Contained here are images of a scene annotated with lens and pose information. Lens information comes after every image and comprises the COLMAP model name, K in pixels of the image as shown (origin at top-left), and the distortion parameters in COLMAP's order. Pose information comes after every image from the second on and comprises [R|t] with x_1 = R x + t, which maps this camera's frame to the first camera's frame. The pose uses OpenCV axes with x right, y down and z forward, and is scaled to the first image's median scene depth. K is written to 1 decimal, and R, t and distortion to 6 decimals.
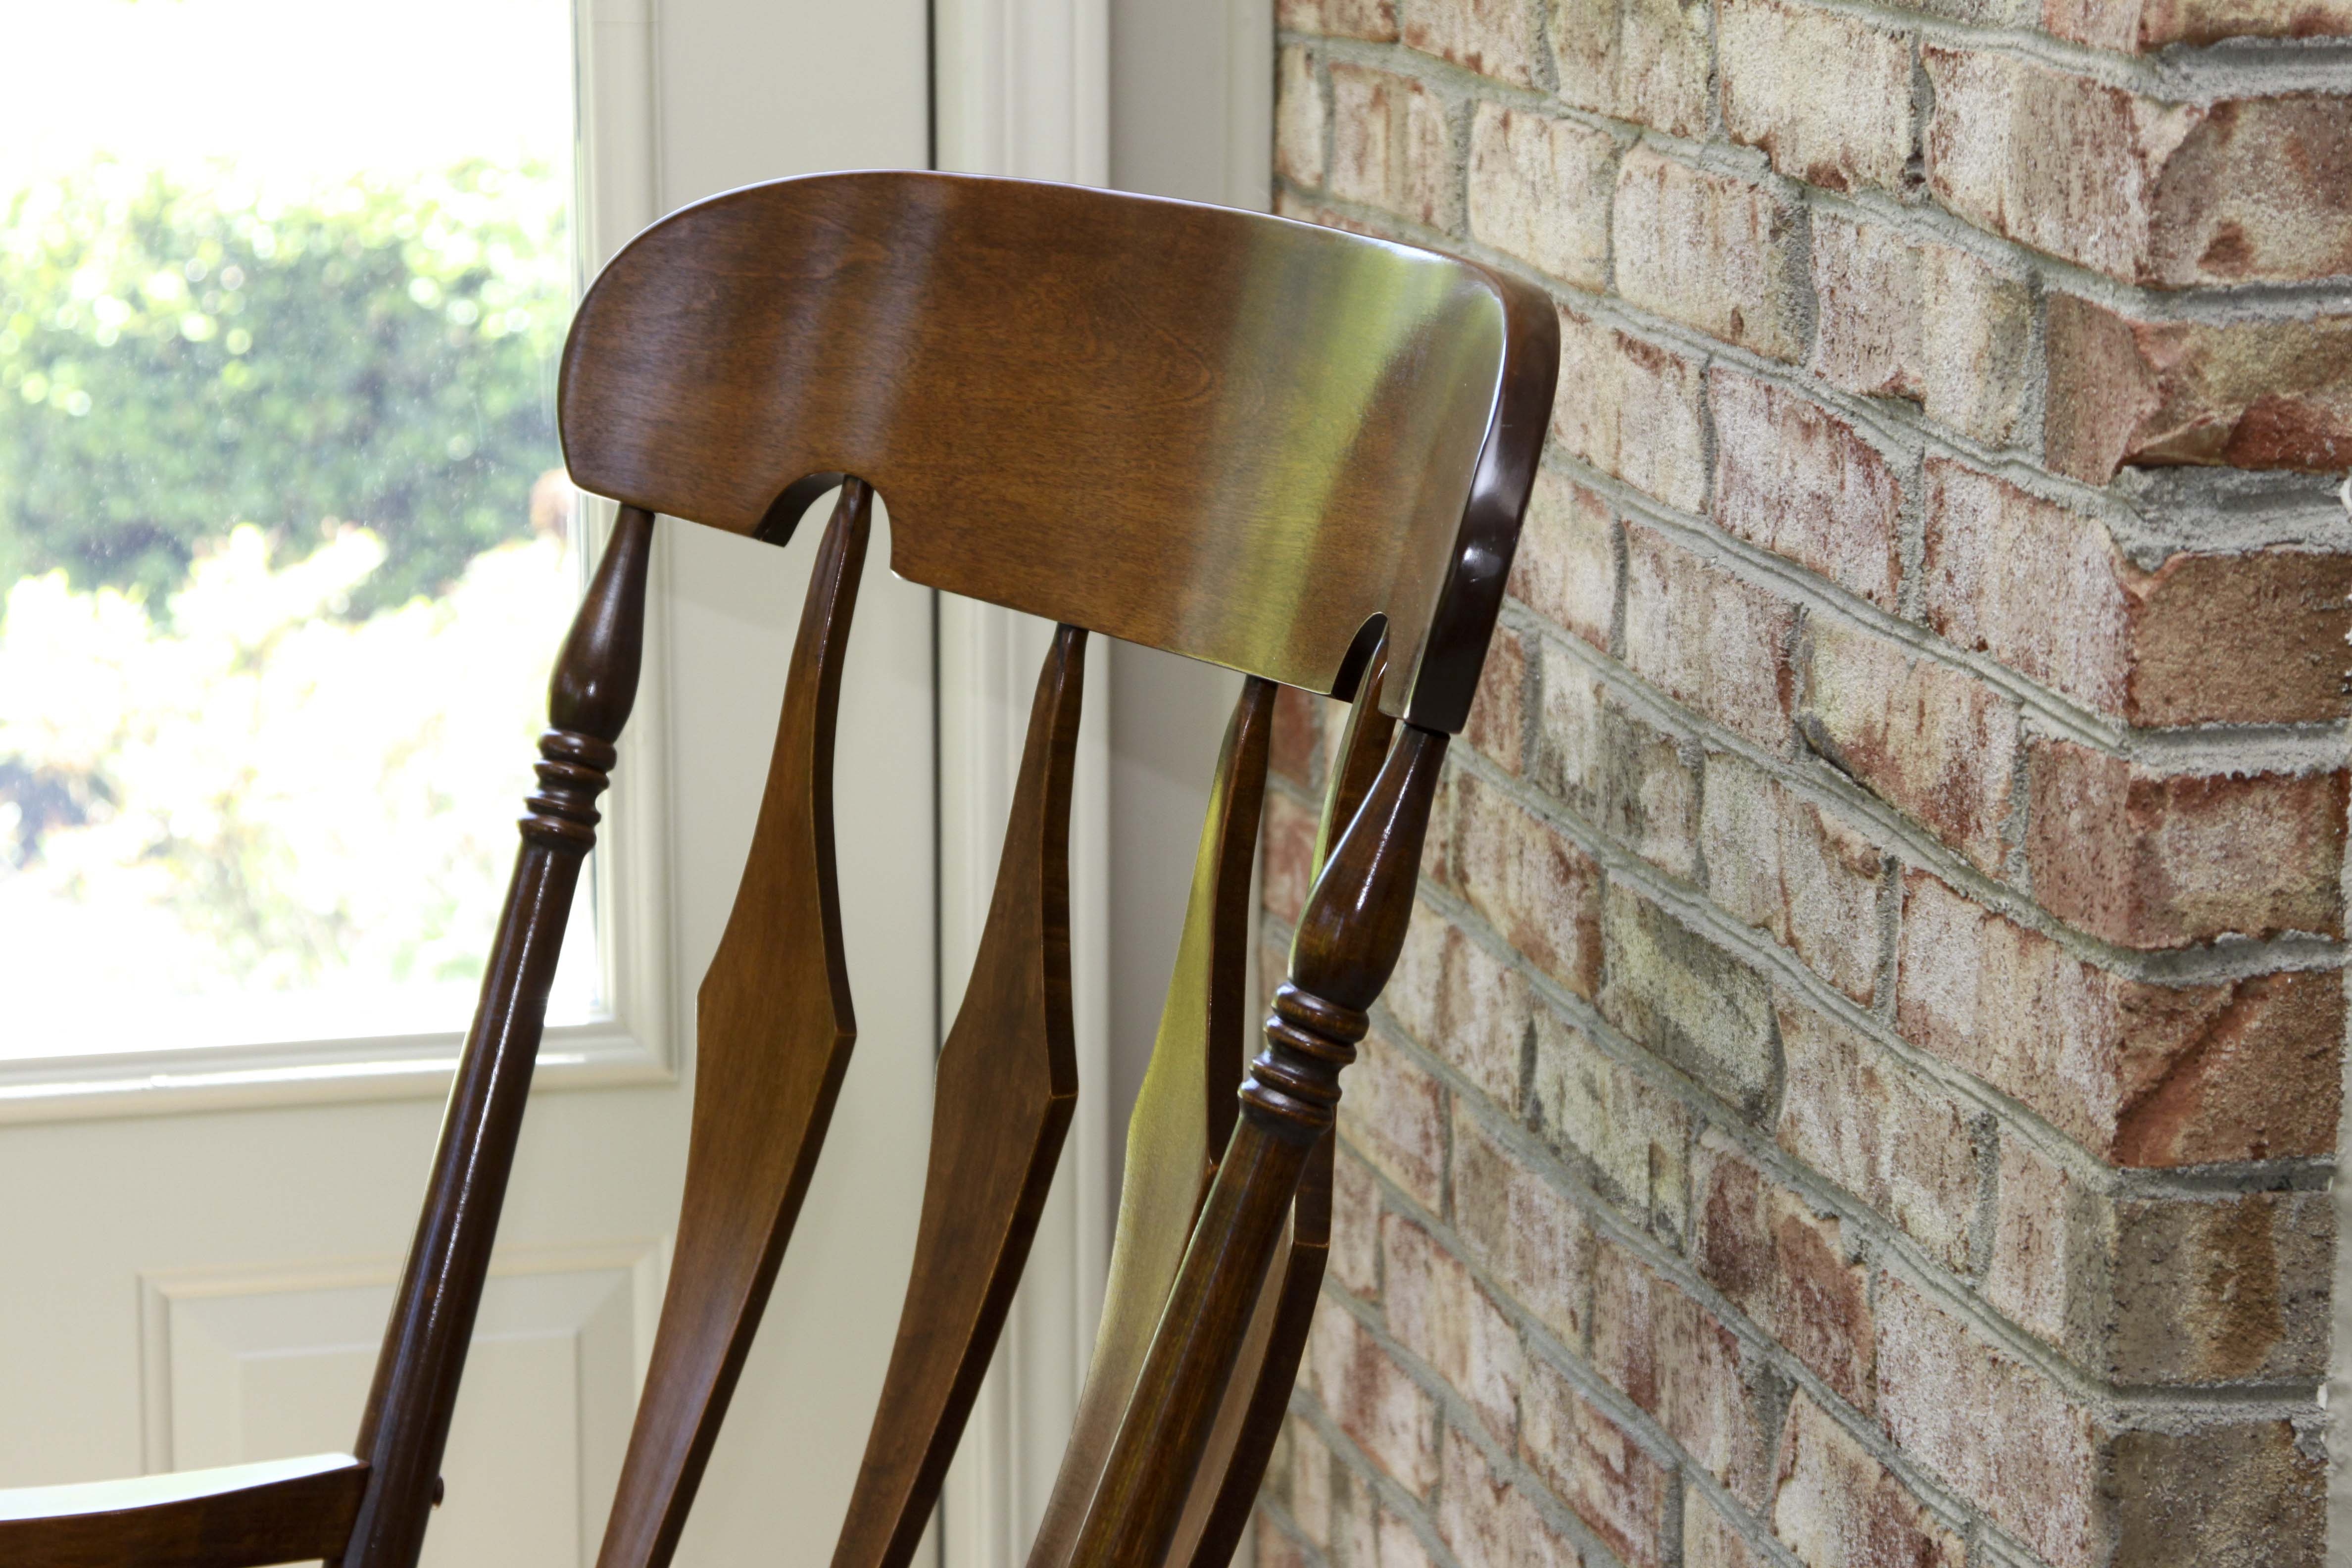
lens RADIAL K [[6436.3, 0, 1176.7], [0, 6436.3, 783.3], [0, 0, 1]] dist [0.226670, 0.000000]
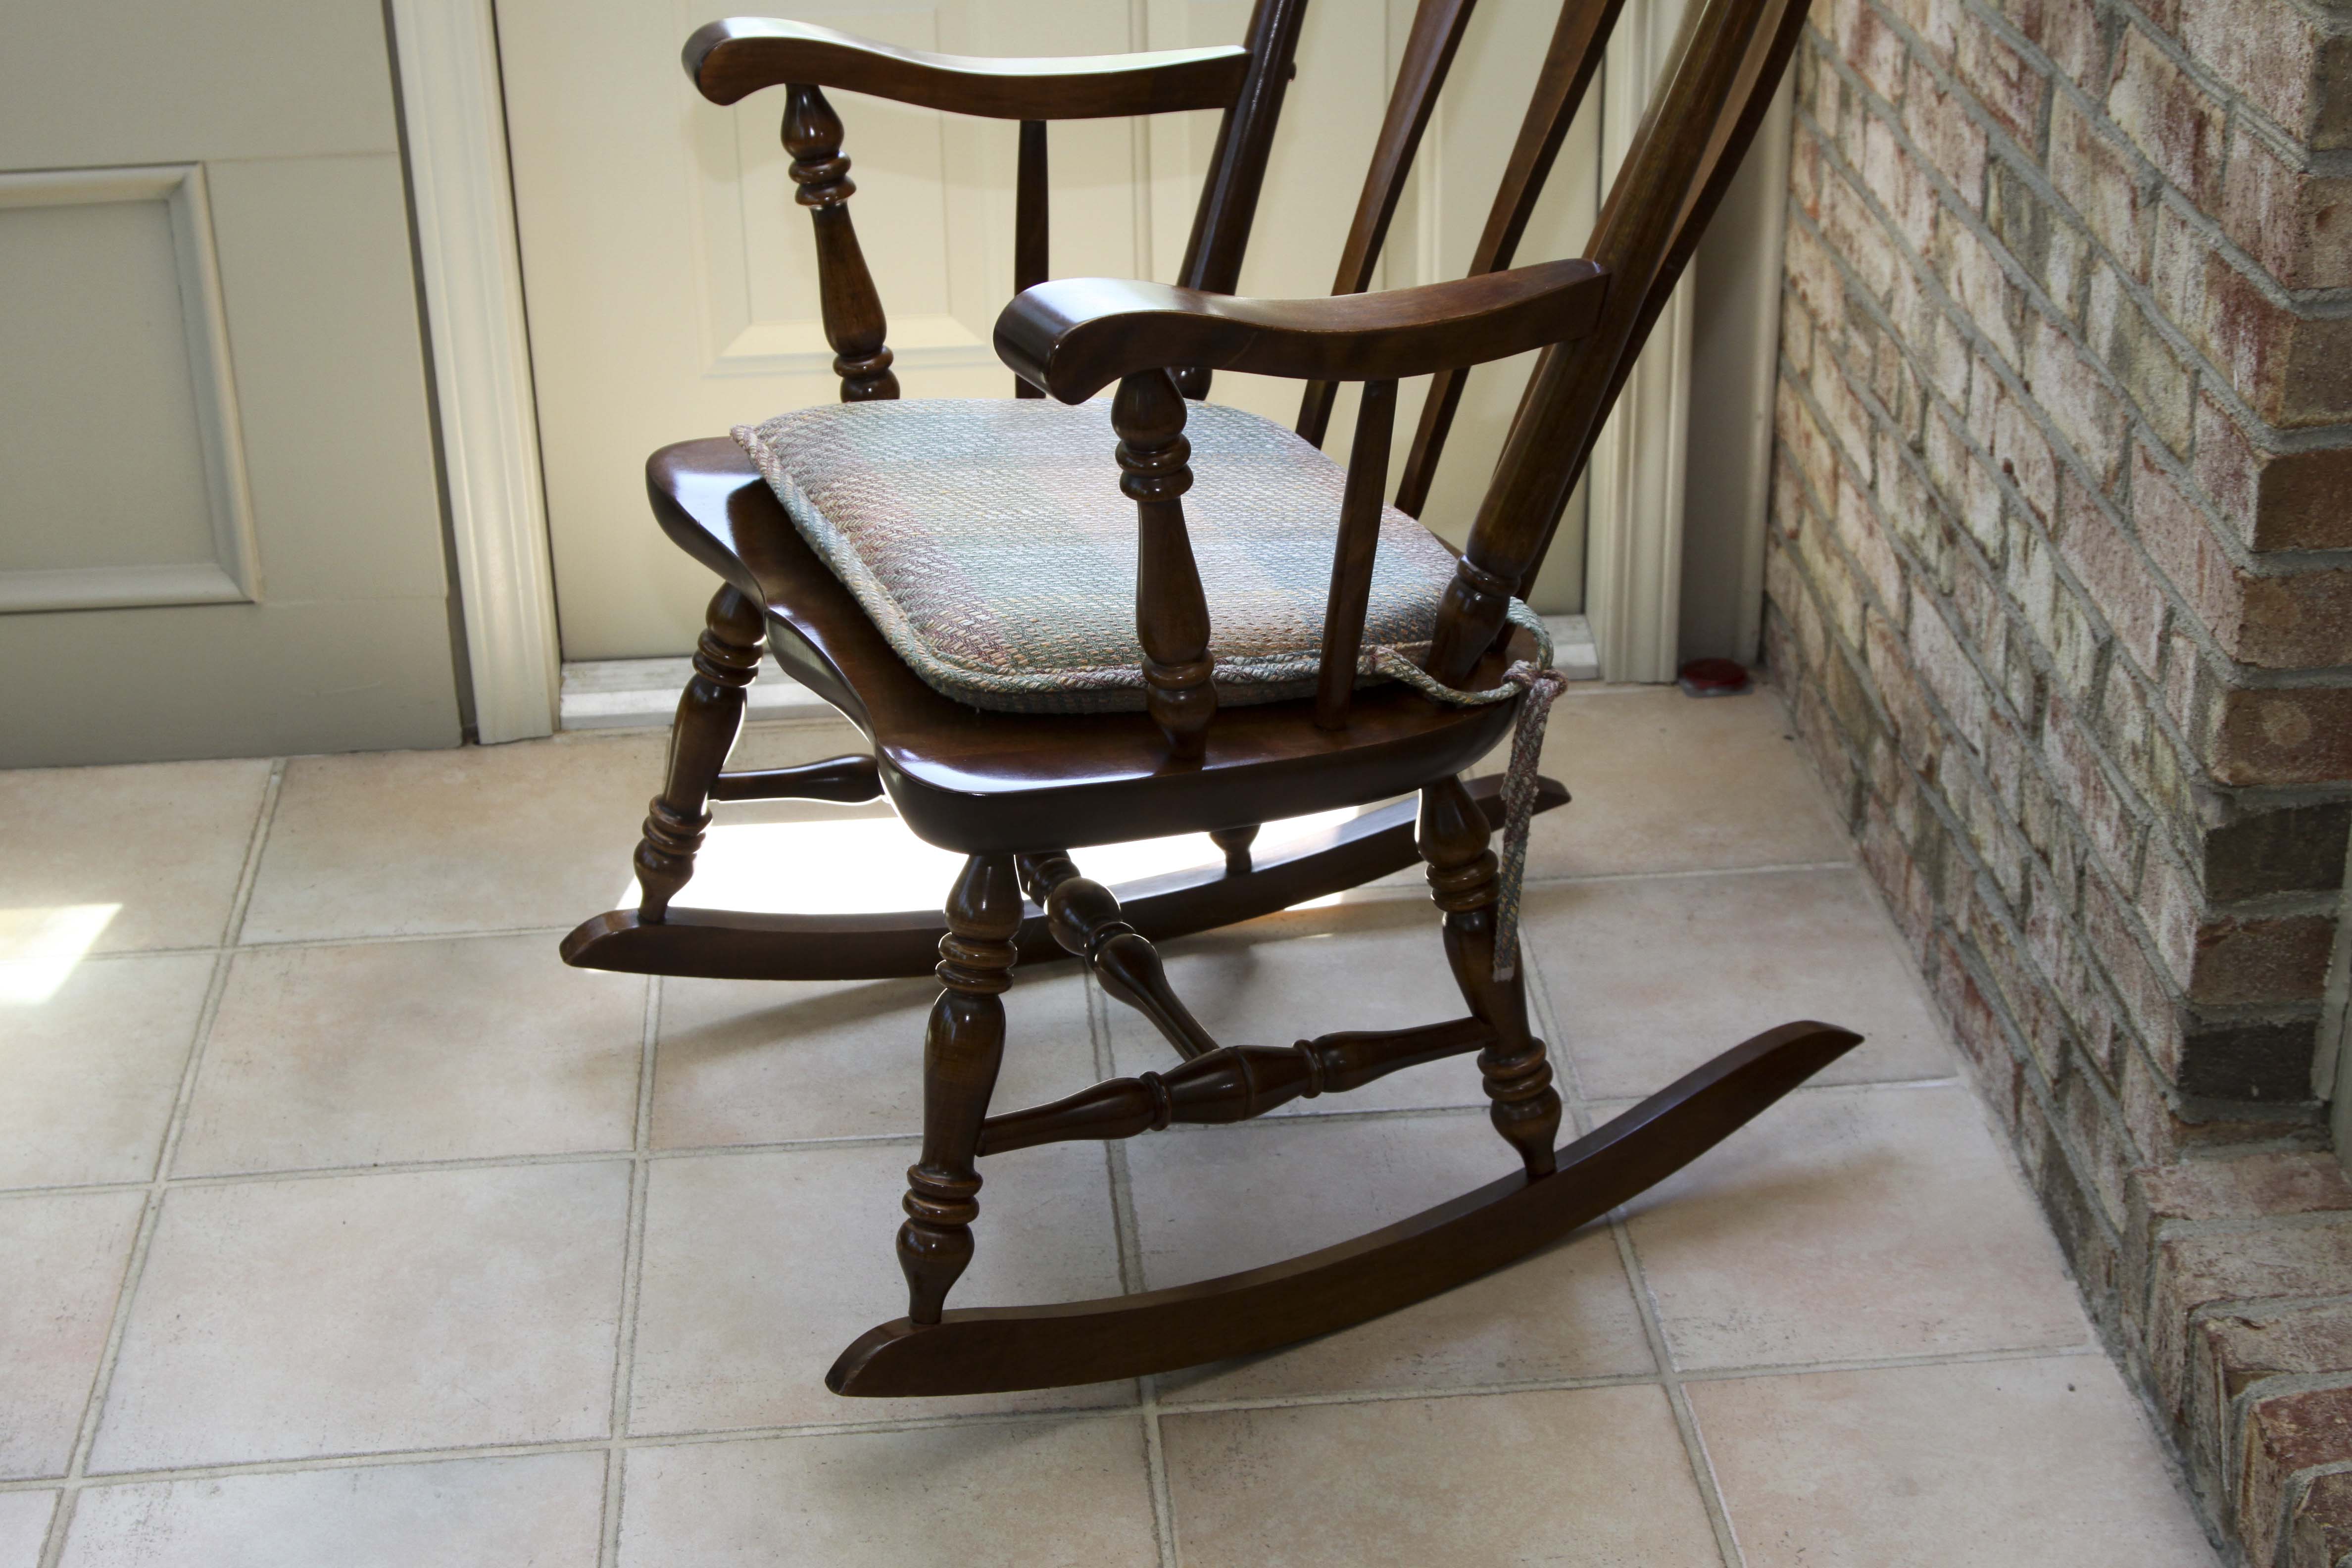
lens RADIAL K [[3700.8, 0, 1234.8], [0, 3700.8, 767.2], [0, 0, 1]] dist [0.009301, 0.000000]
pose [[0.988929, 0.058810, -0.136242, 0.012481], [-0.020618, 0.963665, 0.266316, 0.030618], [0.146953, -0.260558, 0.954209, 0.045211]]
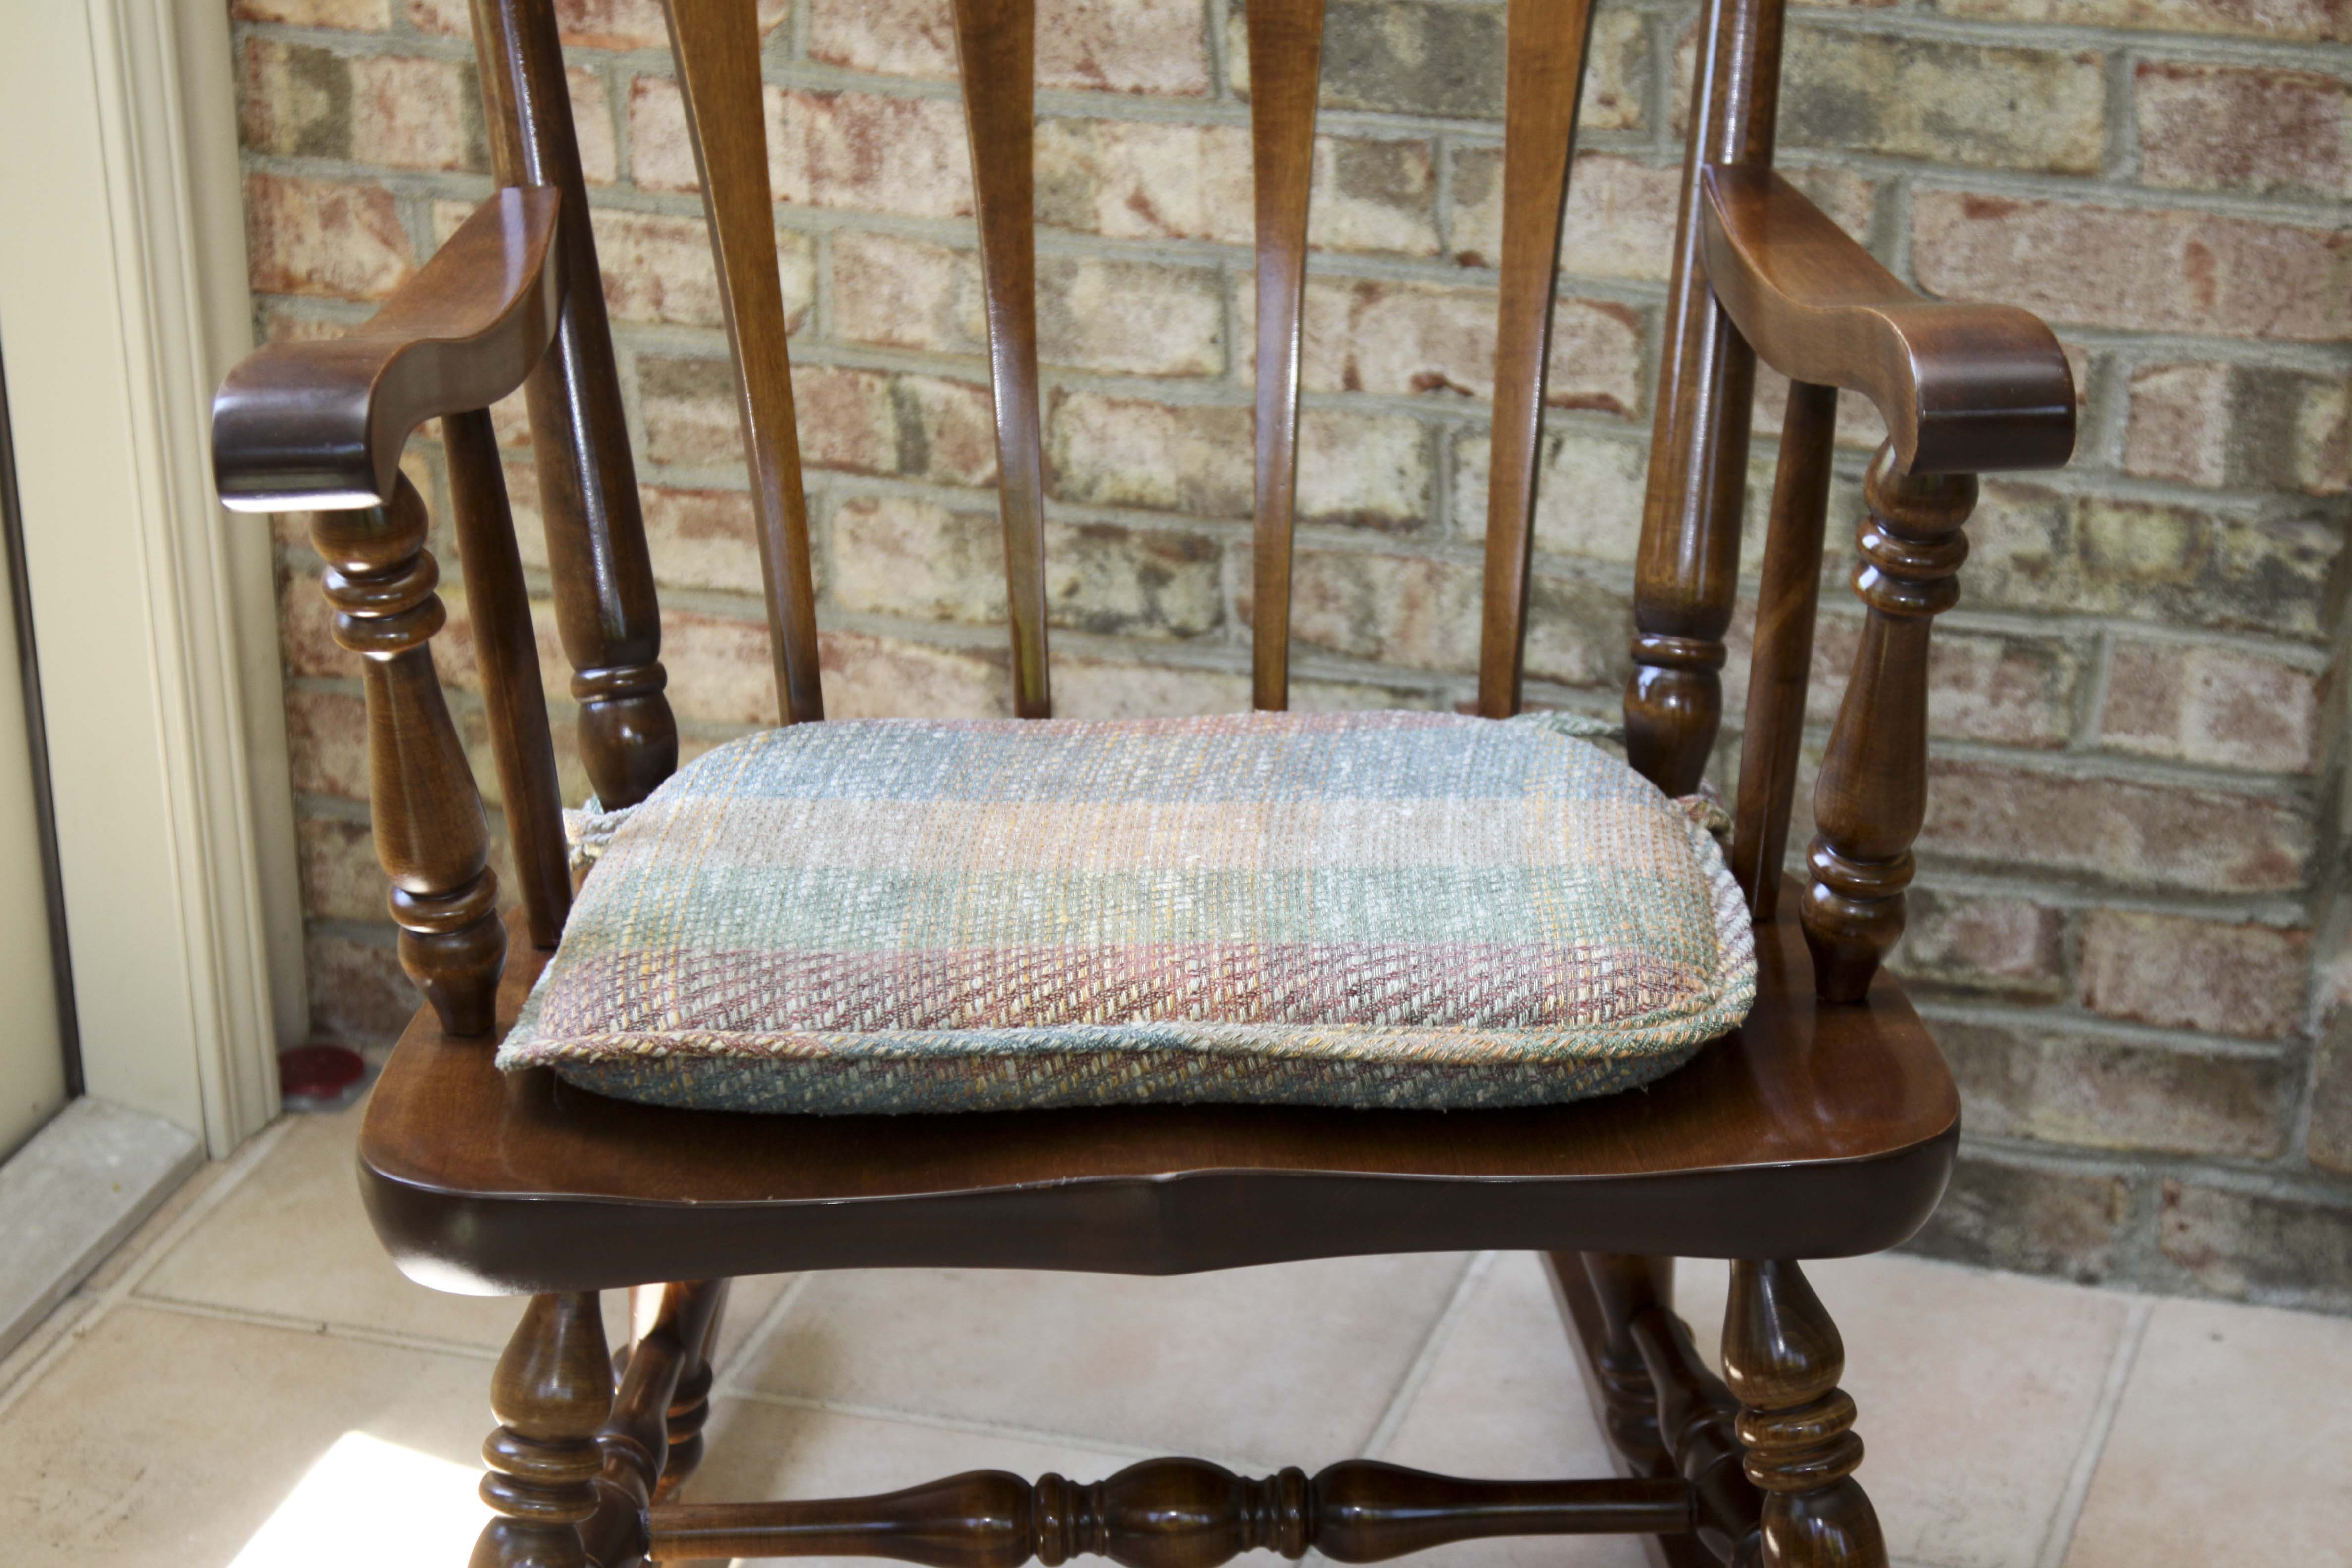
lens RADIAL K [[5767.6, 0, 1209.1], [0, 5767.6, 790.8], [0, 0, 1]] dist [0.178610, 0.000000]
pose [[0.527247, -0.355904, 0.771585, -0.849354], [0.186411, 0.934381, 0.303616, -0.064843], [-0.829012, -0.016249, 0.558994, 0.441629]]
